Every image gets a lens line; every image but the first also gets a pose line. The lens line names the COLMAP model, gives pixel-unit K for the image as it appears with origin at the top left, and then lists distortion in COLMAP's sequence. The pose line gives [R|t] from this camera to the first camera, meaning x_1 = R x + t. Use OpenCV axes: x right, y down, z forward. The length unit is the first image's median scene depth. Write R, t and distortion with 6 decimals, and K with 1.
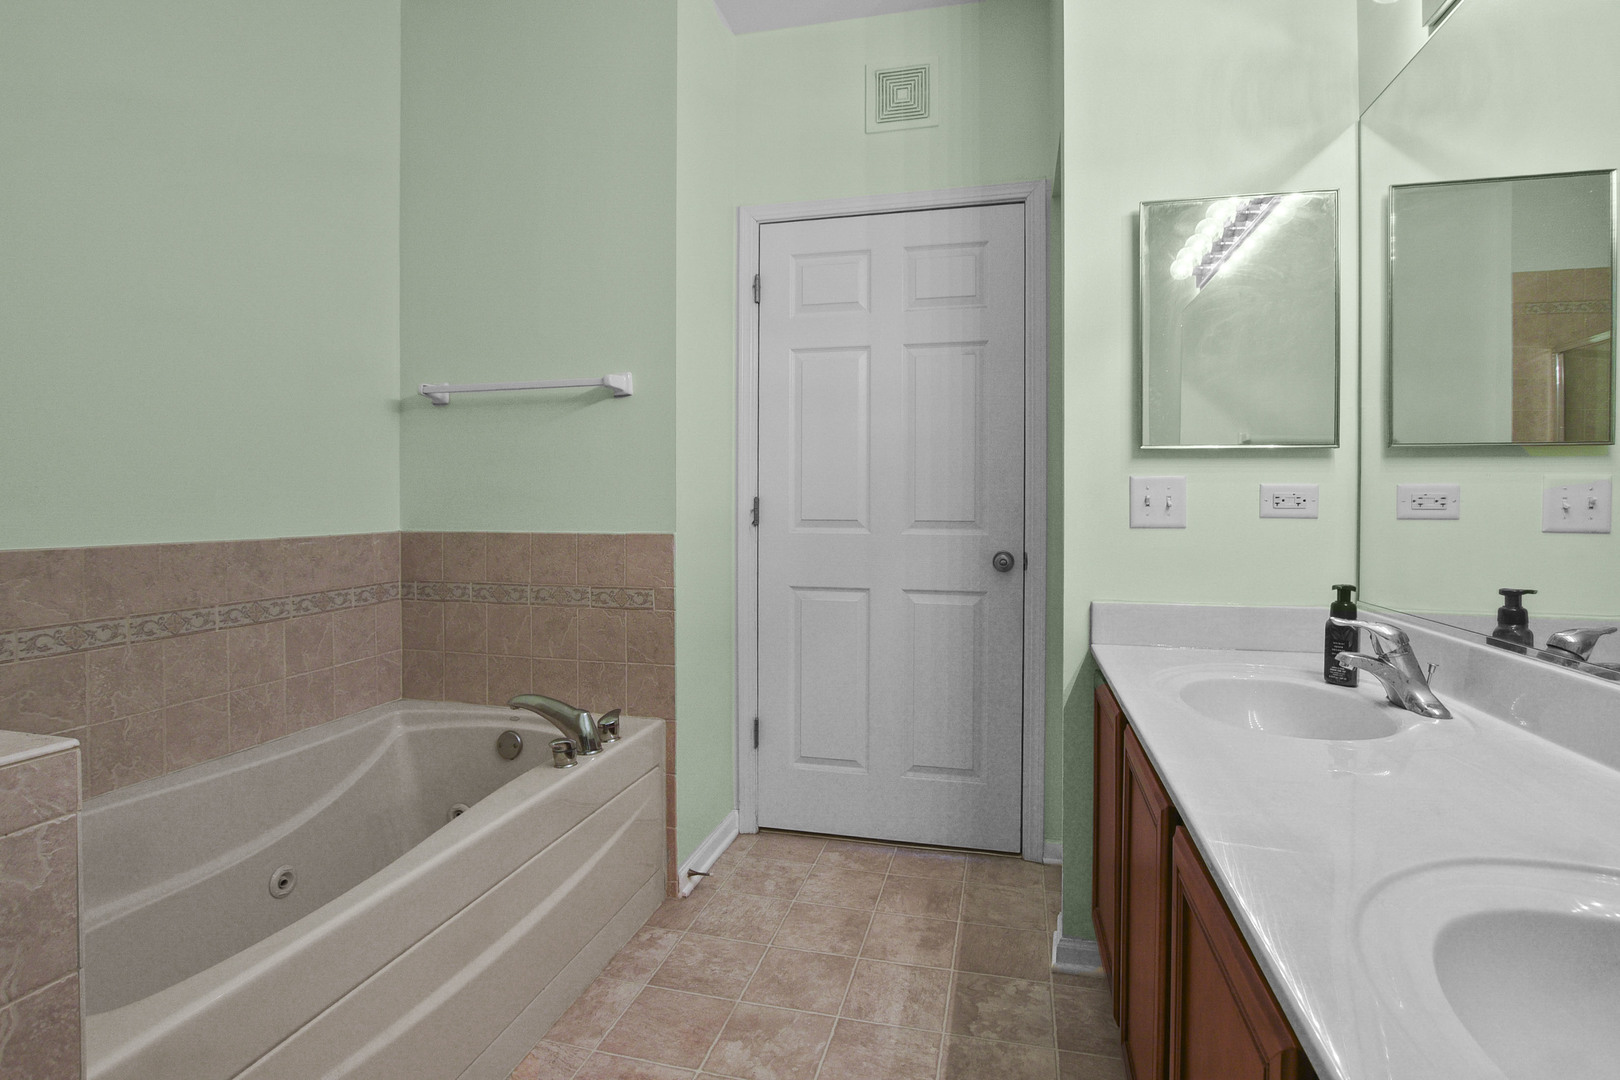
lens RADIAL K [[774.6, 0, 811.6], [0, 774.6, 506.7], [0, 0, 1]] dist [-0.024672, 0.001014]
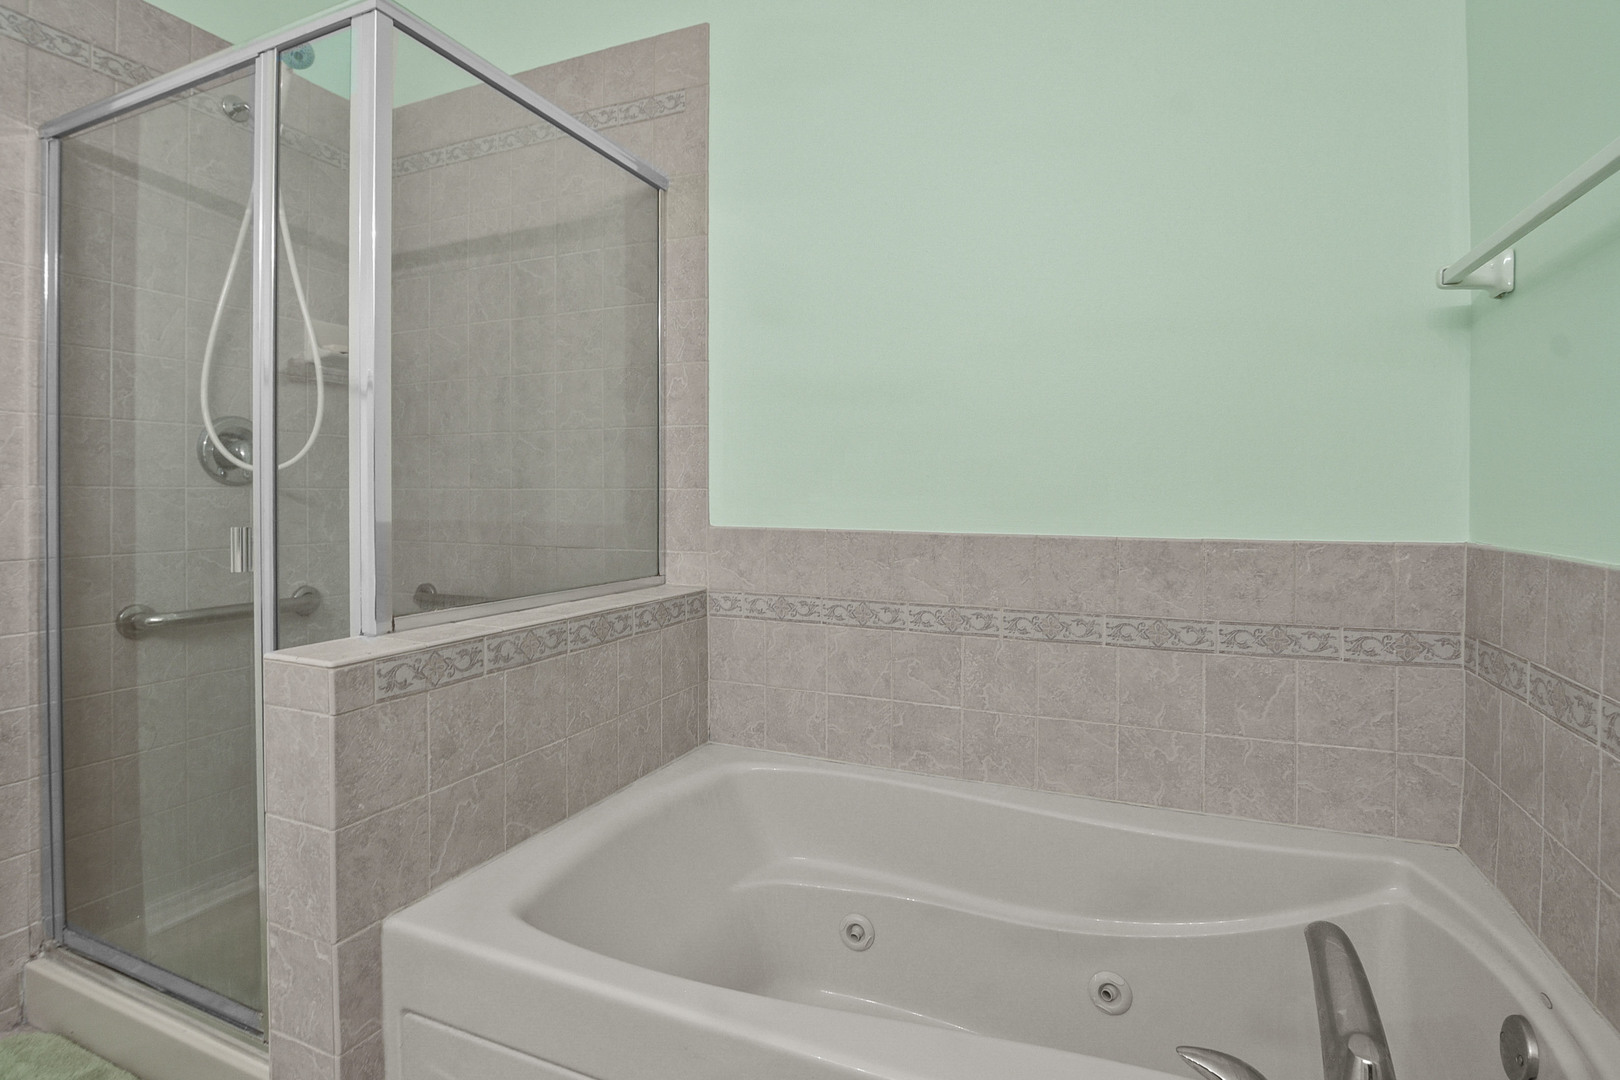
lens RADIAL K [[774.6, 0, 830.4], [0, 774.6, 501.6], [0, 0, 1]] dist [-0.024672, 0.001014]
pose [[-0.140241, 0.011512, -0.990050, 0.083925], [-0.007568, 0.999891, 0.012699, -0.001717], [0.990088, 0.009274, -0.140139, 0.807198]]
